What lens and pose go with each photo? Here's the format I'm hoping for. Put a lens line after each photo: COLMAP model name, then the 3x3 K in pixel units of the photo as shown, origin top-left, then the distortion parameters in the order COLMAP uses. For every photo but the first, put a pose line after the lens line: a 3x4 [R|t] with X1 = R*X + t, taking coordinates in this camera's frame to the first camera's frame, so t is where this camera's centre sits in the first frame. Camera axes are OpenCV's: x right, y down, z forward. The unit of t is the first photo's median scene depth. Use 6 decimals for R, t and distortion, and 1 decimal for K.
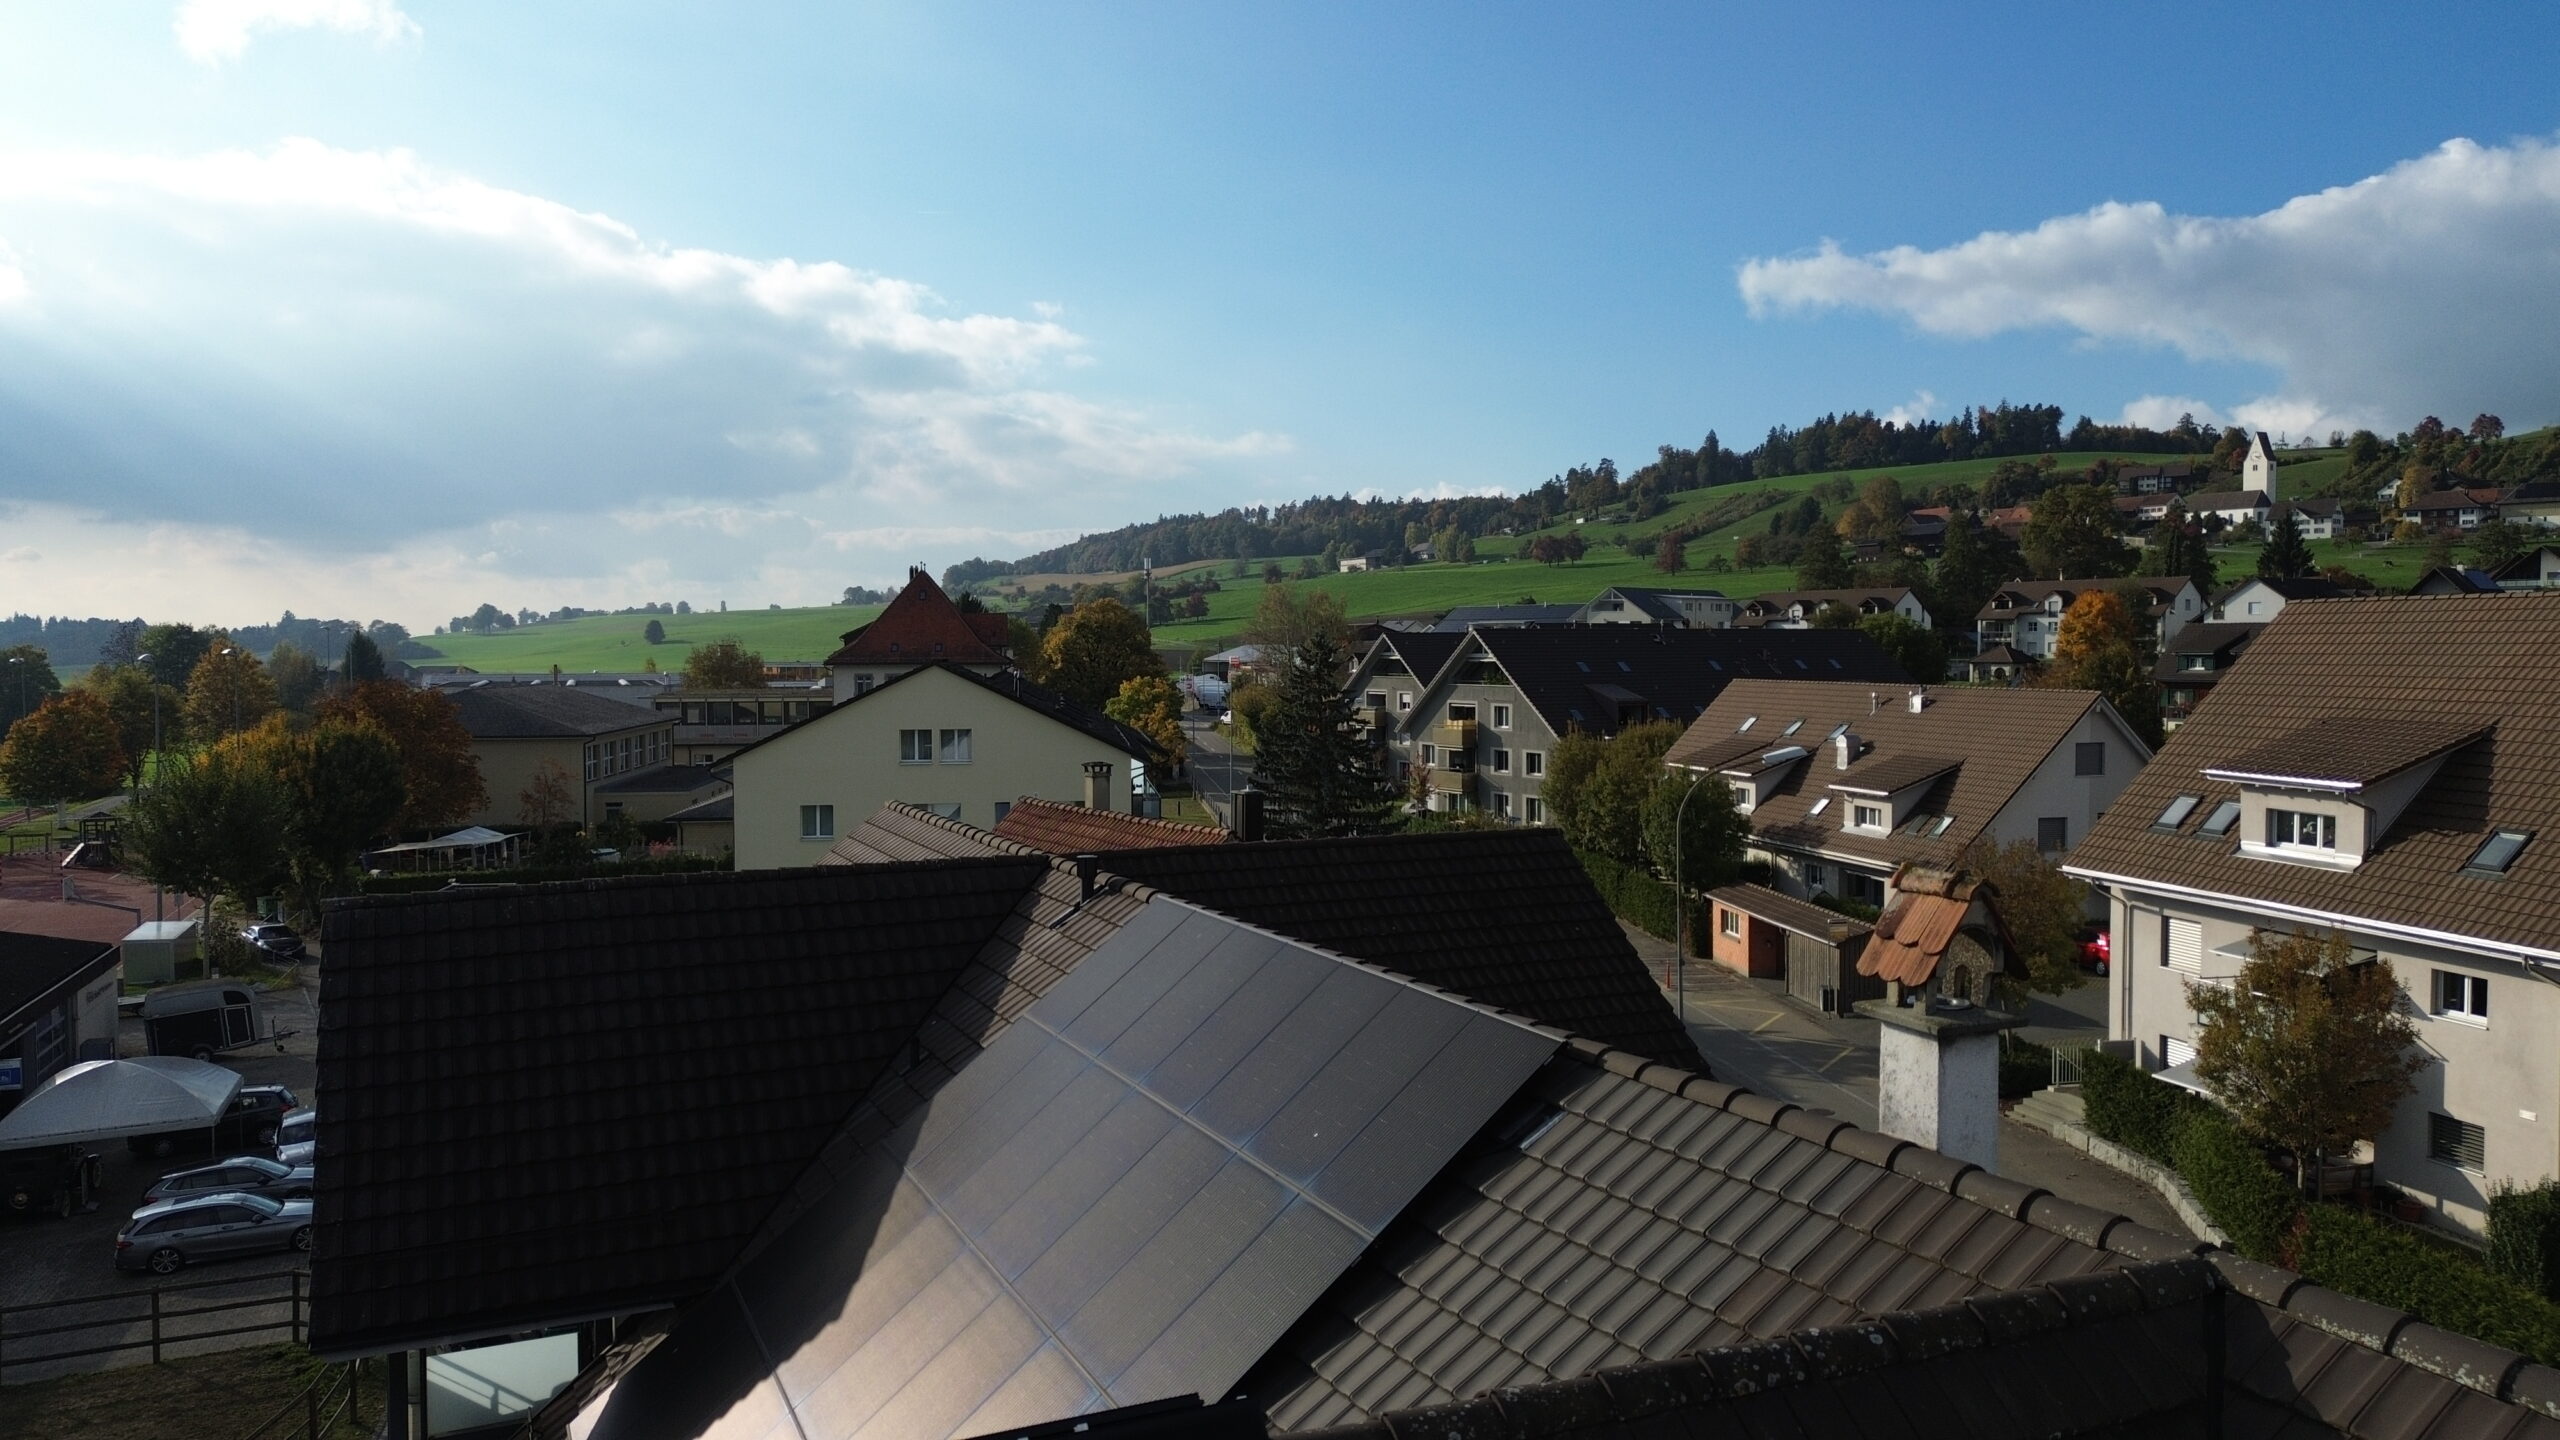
lens RADIAL K [[1810.0, 0, 1271.2], [0, 1810.0, 717.8], [0, 0, 1]] dist [0.074720, -0.074613]
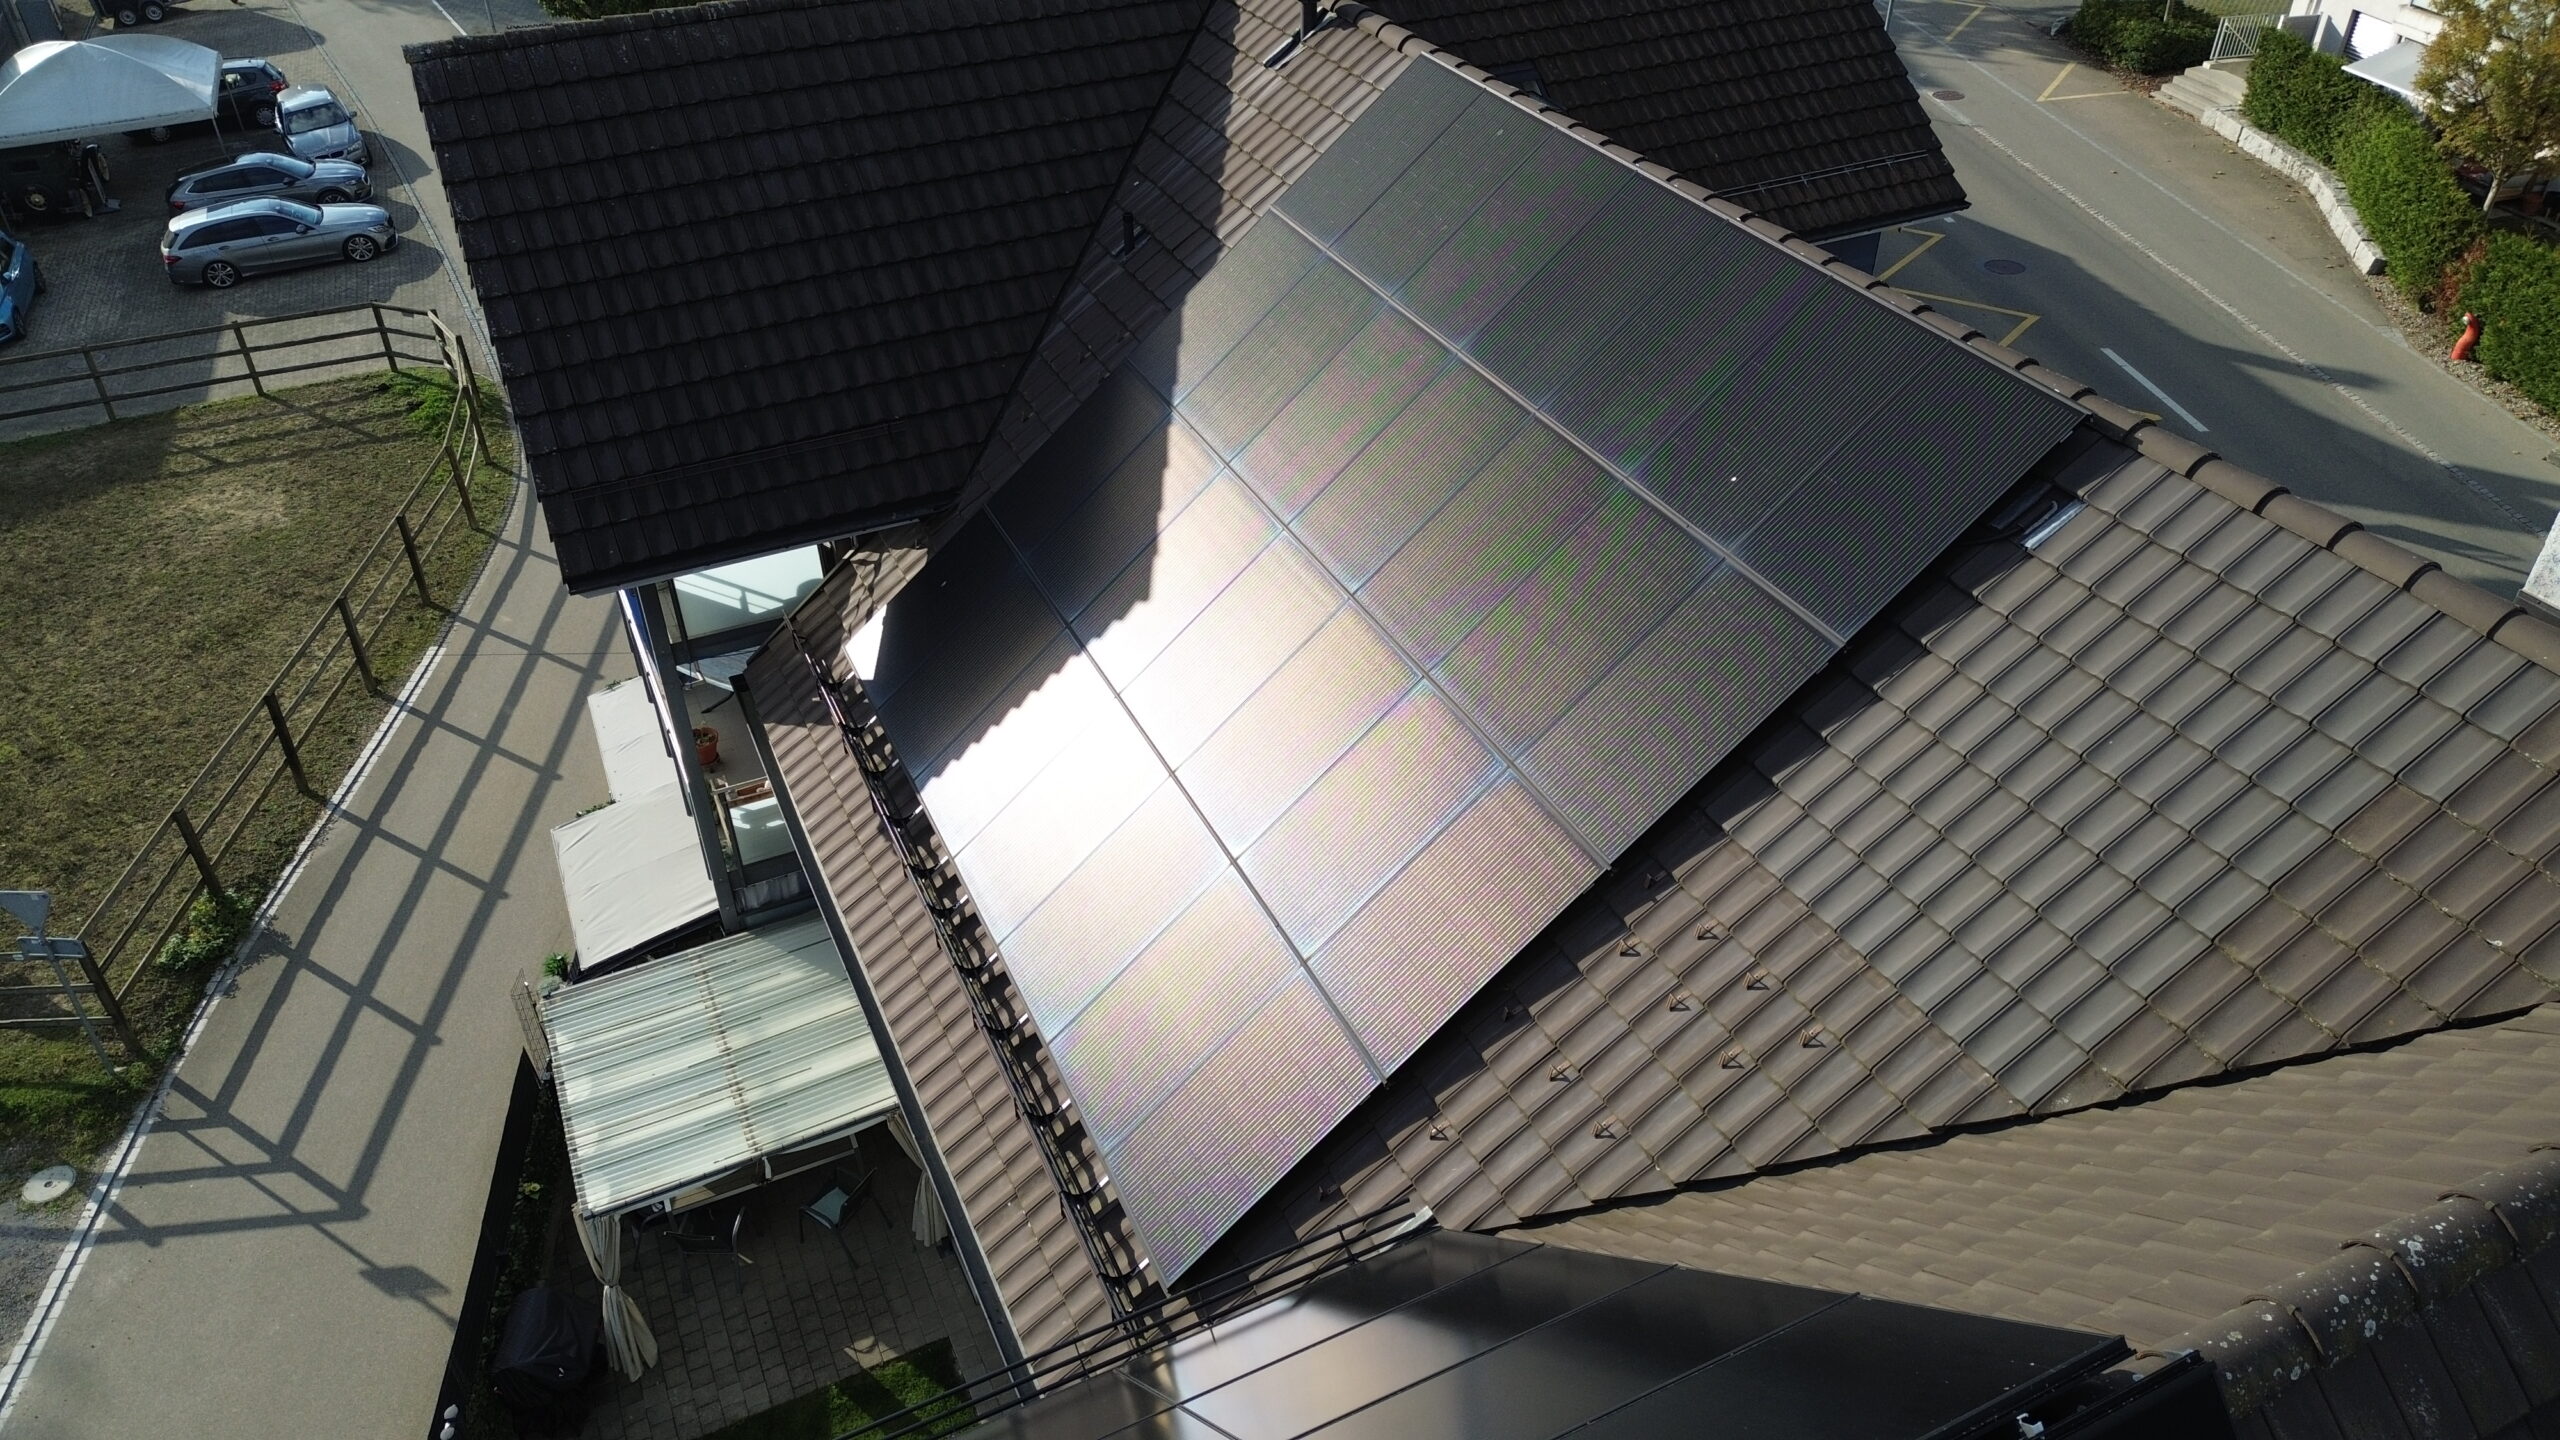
lens RADIAL K [[1810.0, 0, 1270.0], [0, 1810.0, 726.9], [0, 0, 1]] dist [0.074720, -0.074613]
pose [[0.999903, -0.011989, 0.007130, -0.057195], [0.005929, 0.827957, 0.560760, -0.045562], [-0.012627, -0.560663, 0.827948, 0.058107]]
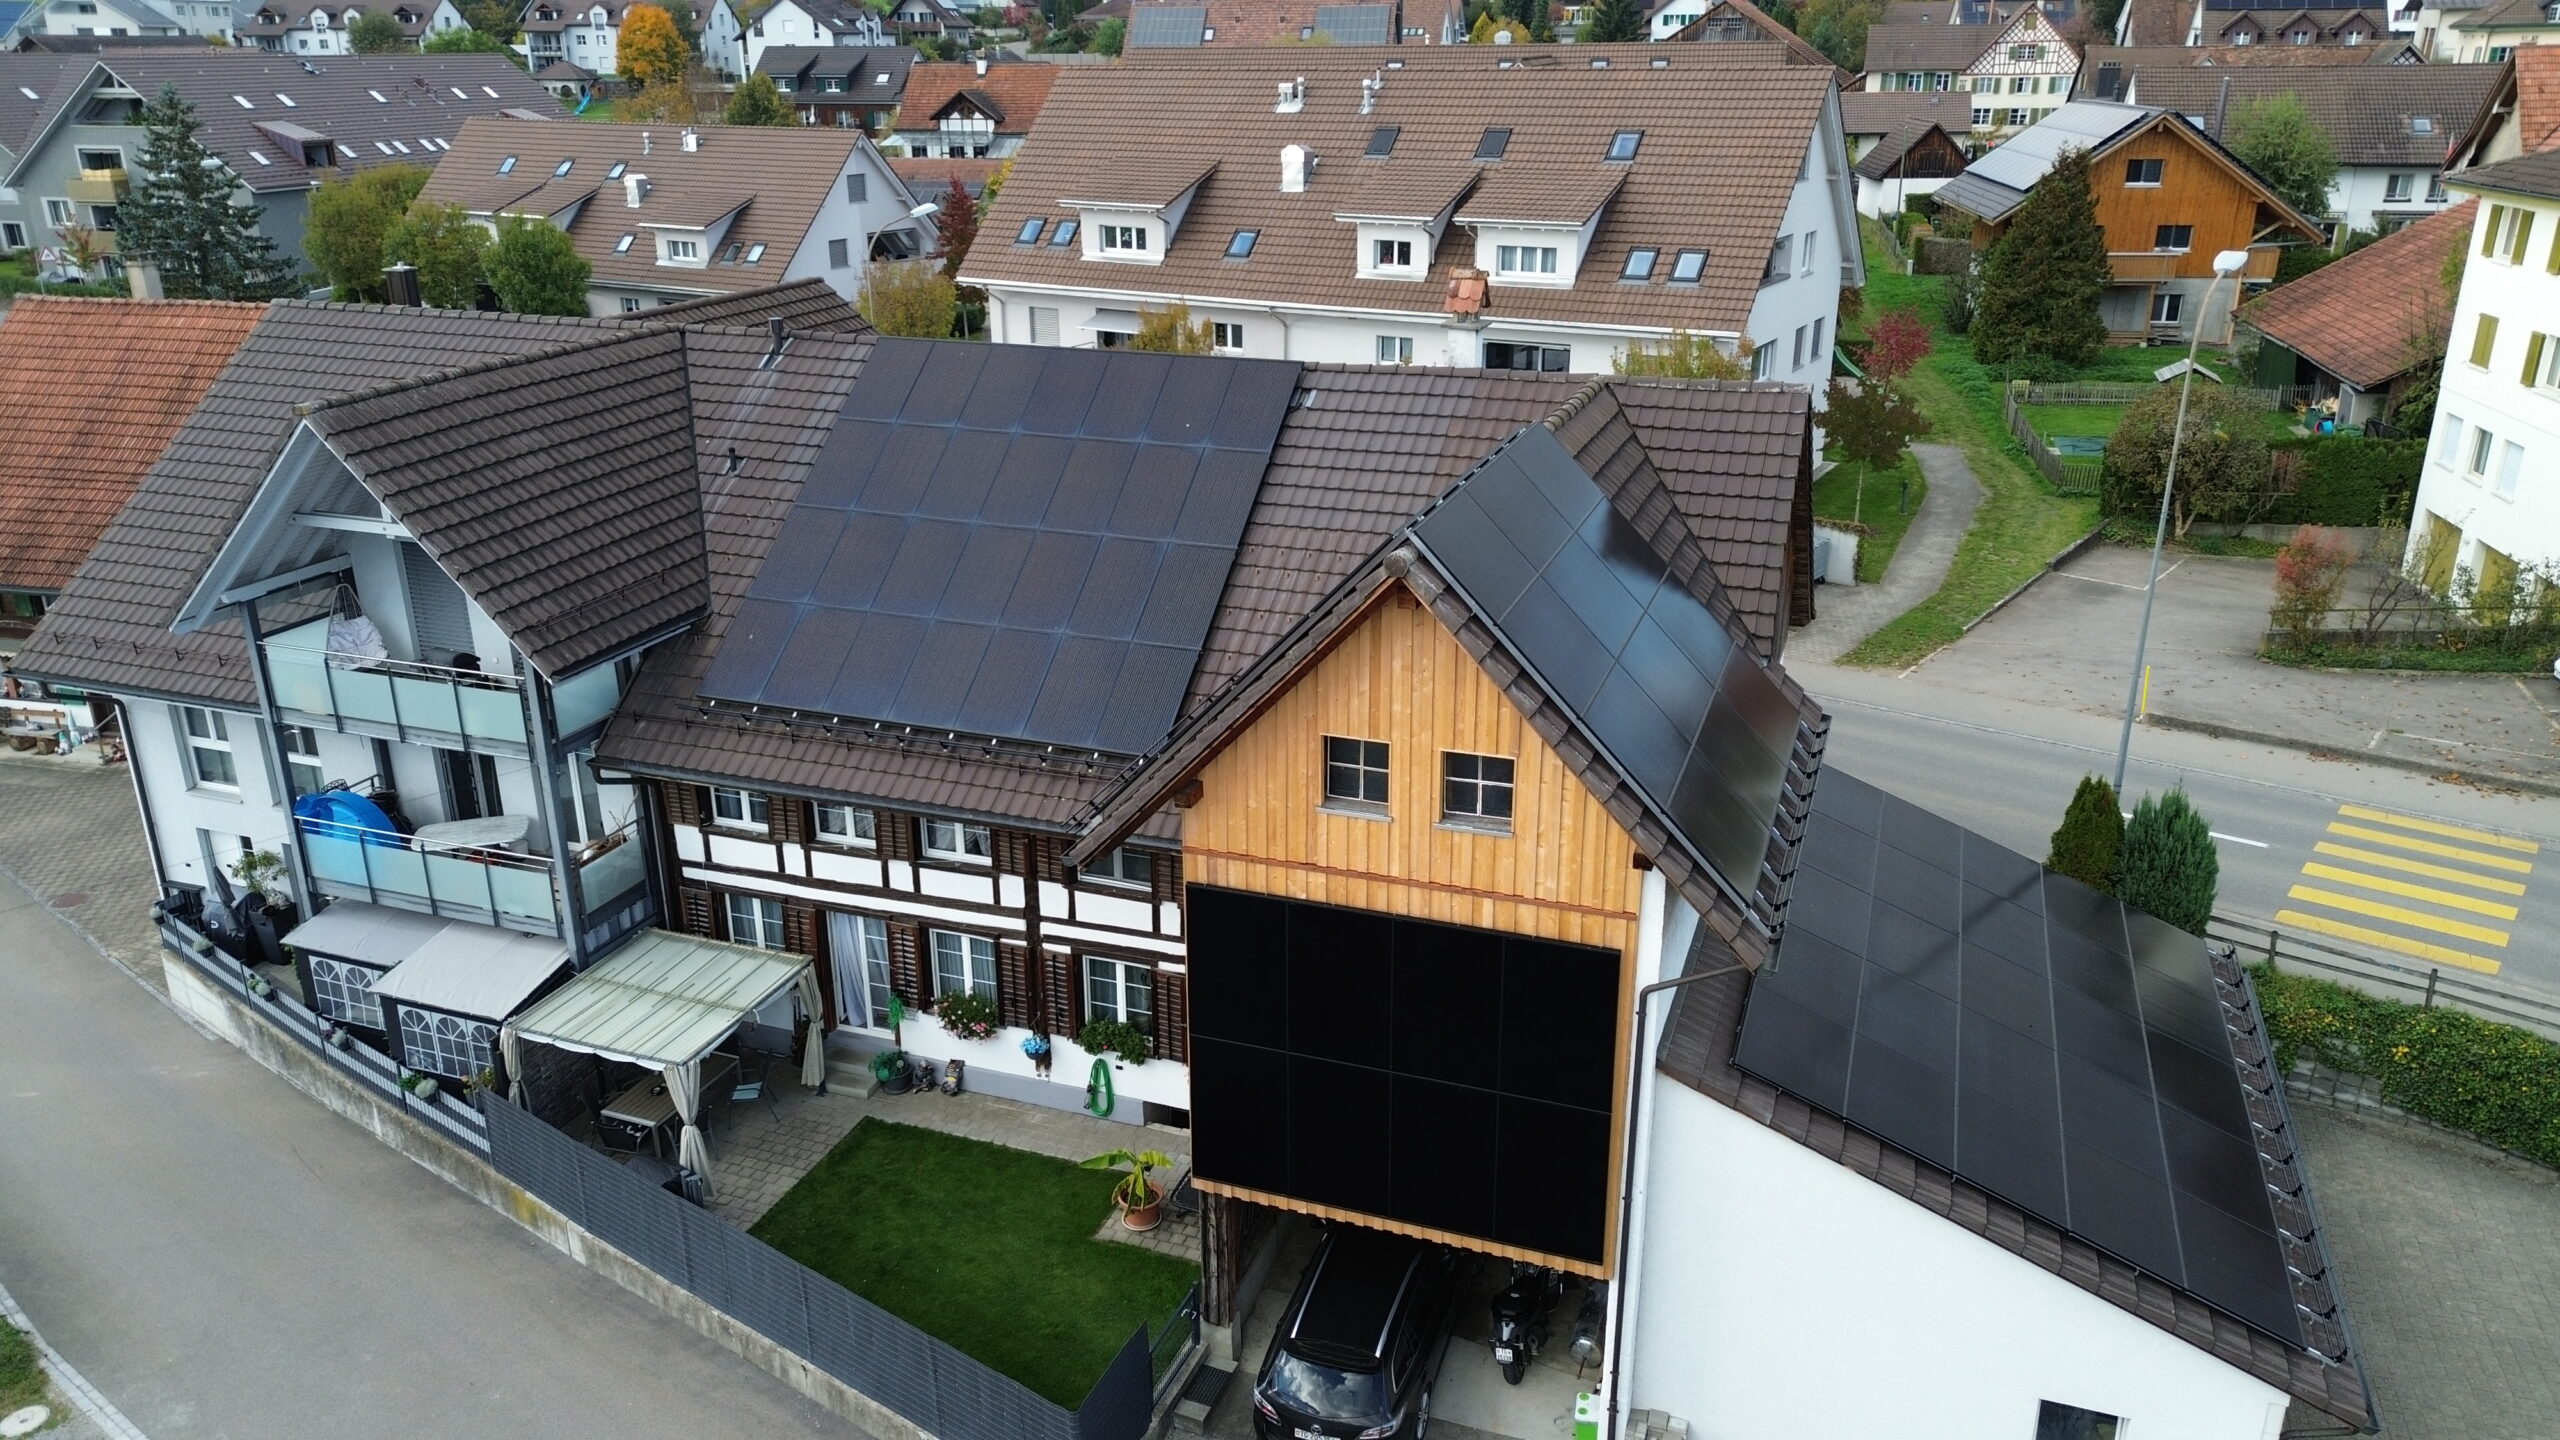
lens RADIAL K [[1810.0, 0, 1254.8], [0, 1810.0, 727.4], [0, 0, 1]] dist [0.074720, -0.074613]
pose [[0.715960, -0.248093, 0.652573, -0.392601], [0.033049, 0.945725, 0.323283, -0.035075], [-0.697359, -0.209891, 0.685300, -0.168747]]
